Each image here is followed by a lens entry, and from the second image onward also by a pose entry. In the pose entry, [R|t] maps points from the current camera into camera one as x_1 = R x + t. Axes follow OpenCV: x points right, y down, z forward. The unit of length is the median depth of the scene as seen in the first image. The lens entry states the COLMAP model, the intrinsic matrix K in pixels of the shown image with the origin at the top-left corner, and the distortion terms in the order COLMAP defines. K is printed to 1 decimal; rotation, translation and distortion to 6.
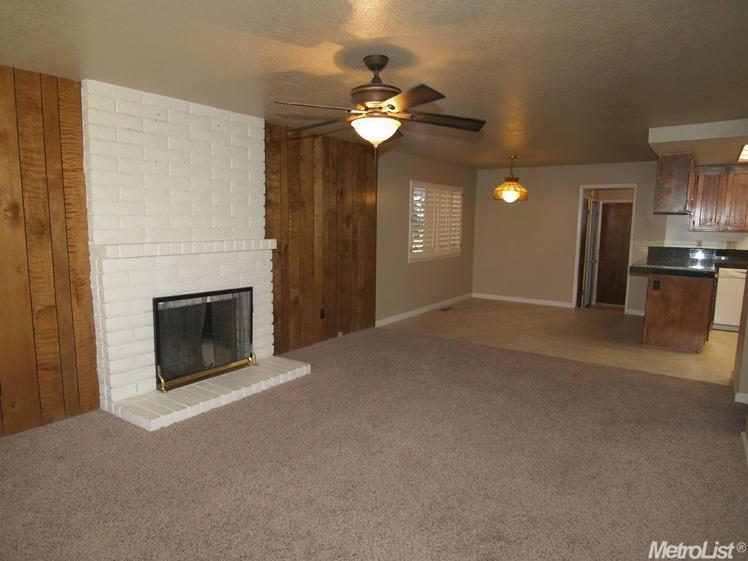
lens RADIAL K [[473.3, 0, 367.8], [0, 473.3, 281.9], [0, 0, 1]] dist [-0.025097, -0.000120]
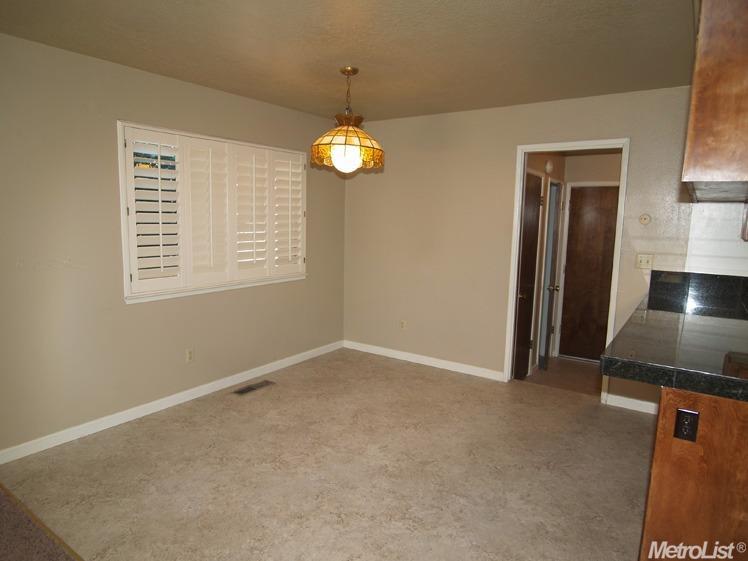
lens RADIAL K [[473.3, 0, 367.8], [0, 473.3, 281.9], [0, 0, 1]] dist [-0.025097, -0.000120]
pose [[0.999918, 0.008655, 0.009477, 0.273801], [-0.008709, 0.999946, 0.005692, -0.057629], [-0.009427, -0.005774, 0.999939, 0.471959]]
